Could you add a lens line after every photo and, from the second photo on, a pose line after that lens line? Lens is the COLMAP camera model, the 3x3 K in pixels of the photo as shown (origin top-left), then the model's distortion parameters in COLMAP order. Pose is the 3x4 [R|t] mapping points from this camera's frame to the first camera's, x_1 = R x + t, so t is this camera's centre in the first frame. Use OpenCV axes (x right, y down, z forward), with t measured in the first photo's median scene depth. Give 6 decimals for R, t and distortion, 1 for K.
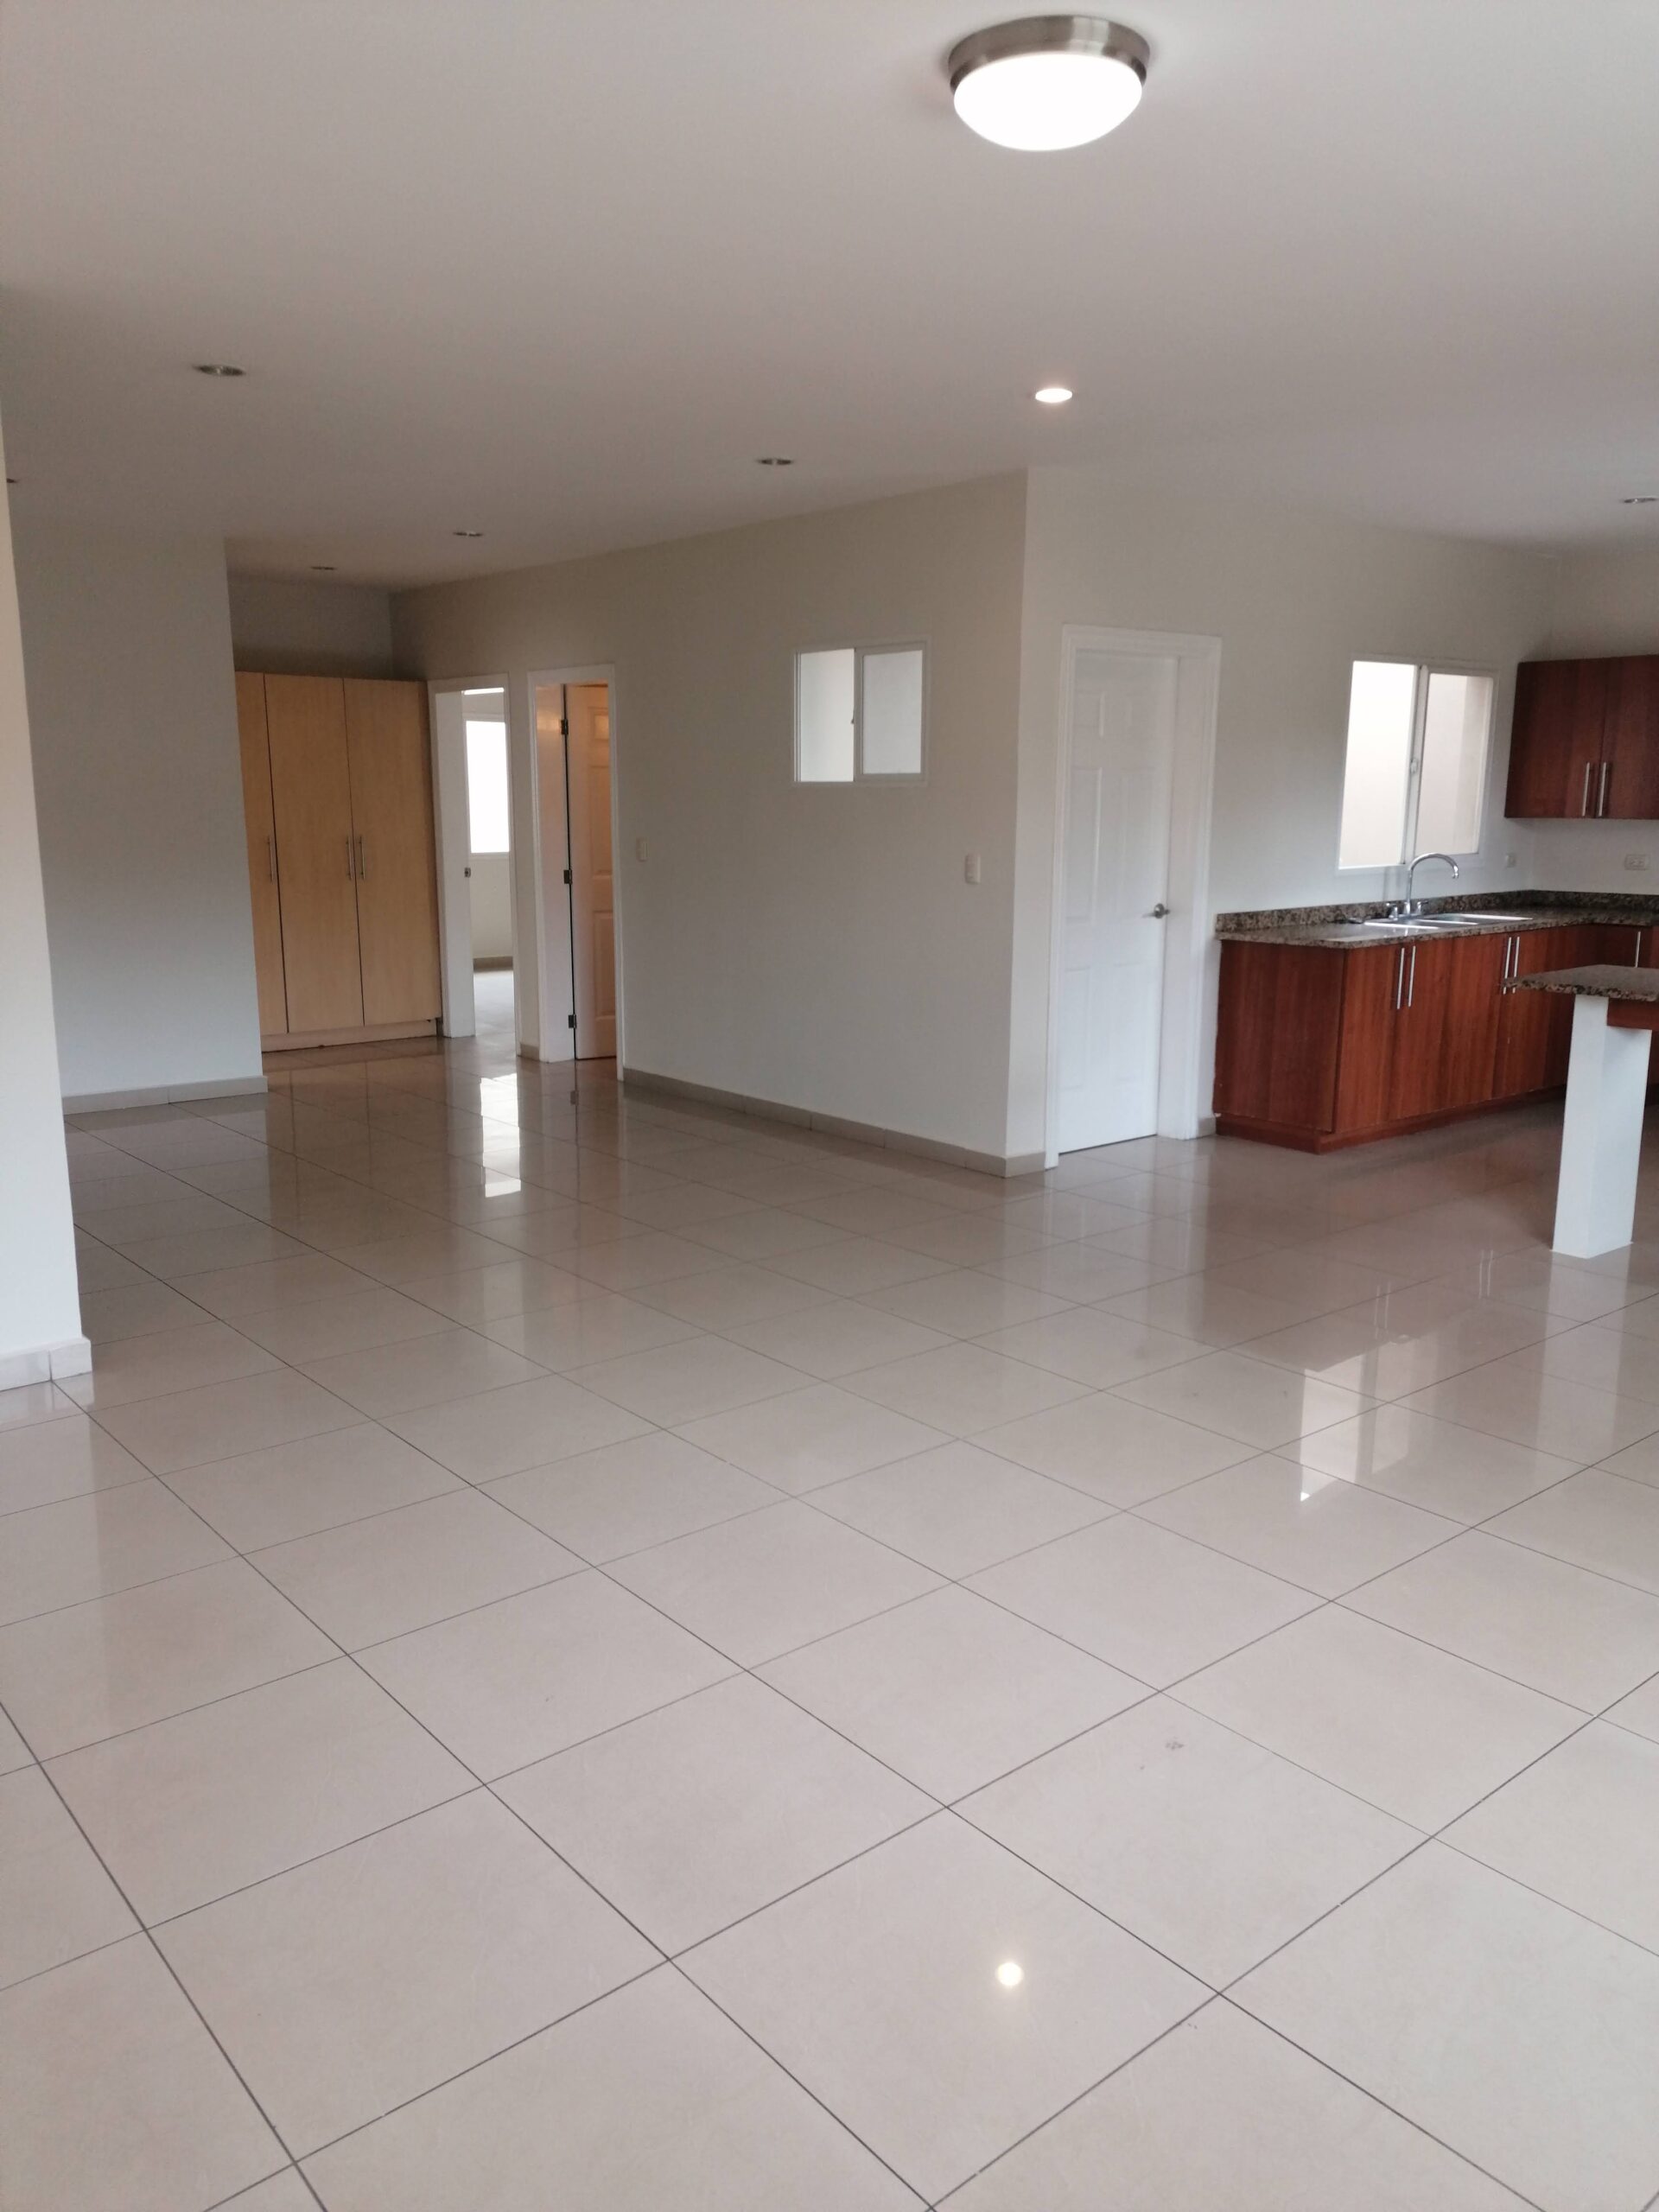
lens RADIAL K [[1635.1, 0, 832.1], [0, 1635.1, 1097.0], [0, 0, 1]] dist [0.080406, 0.001046]
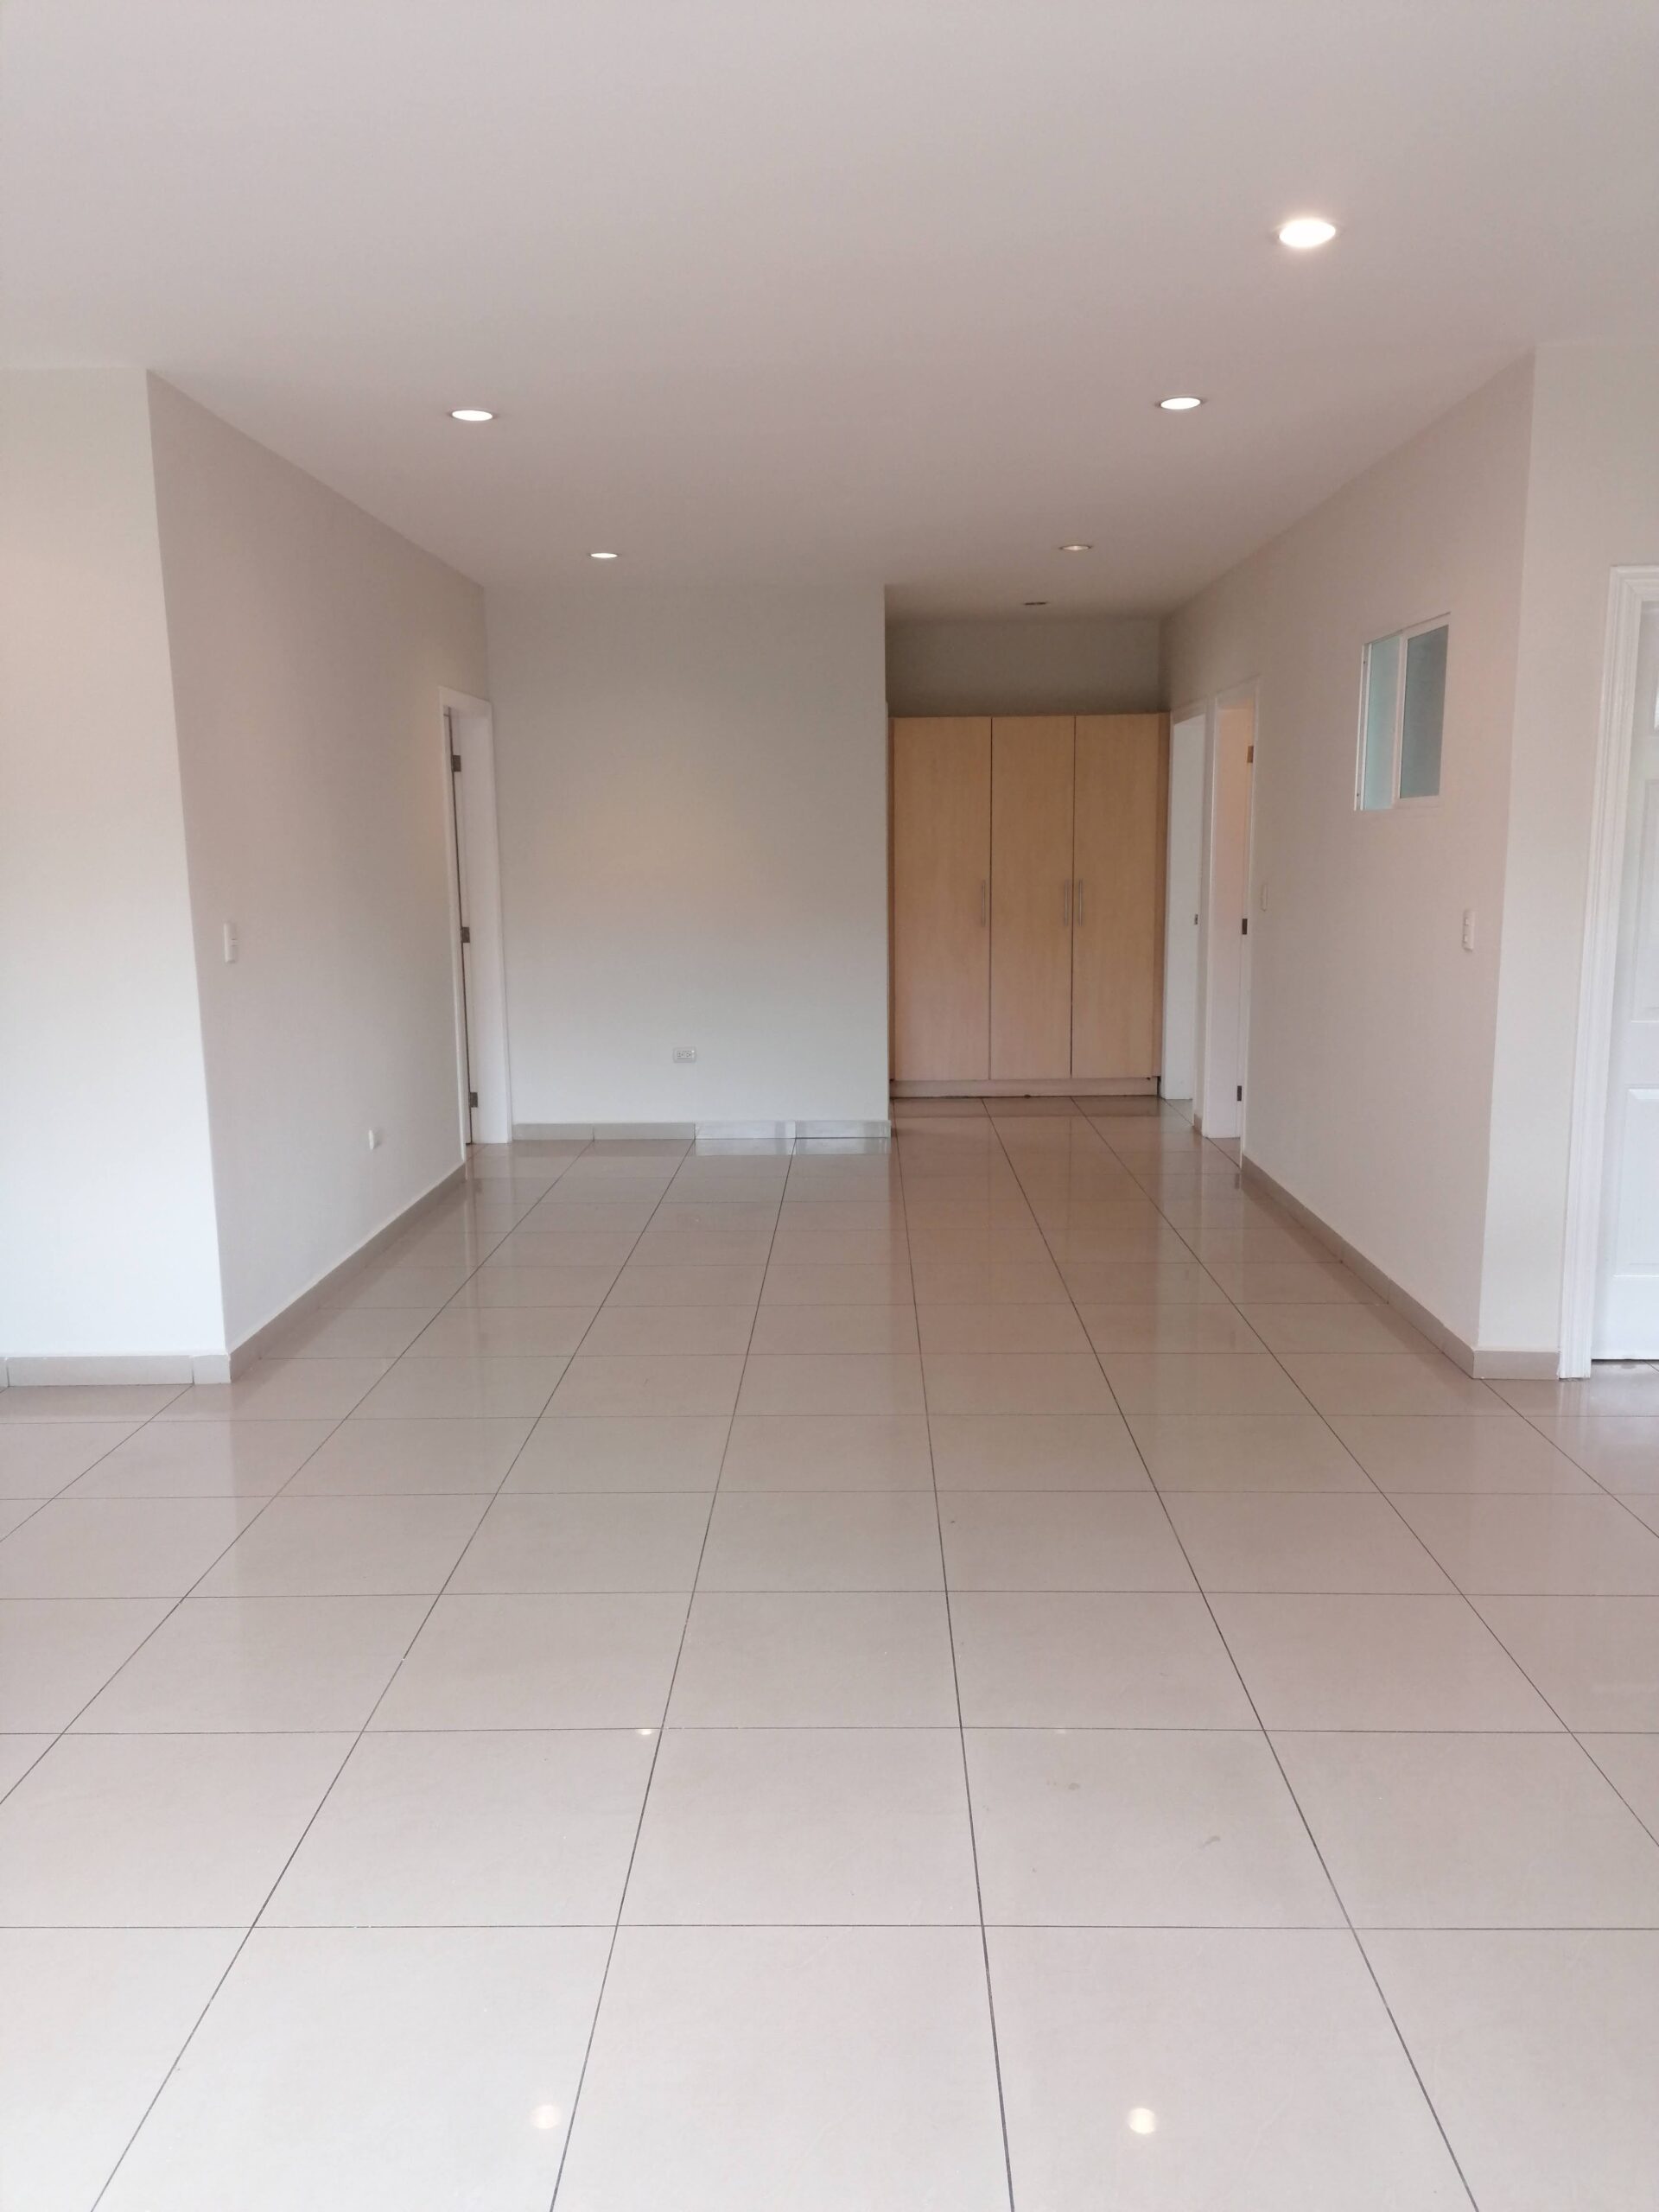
lens RADIAL K [[1629.6, 0, 829.5], [0, 1629.6, 1106.0], [0, 0, 1]] dist [0.007402, 0.002253]
pose [[0.750722, 0.096343, -0.653555, 0.228013], [-0.107194, 0.993963, 0.023393, -0.034599], [0.651863, 0.052495, 0.756517, 0.200190]]
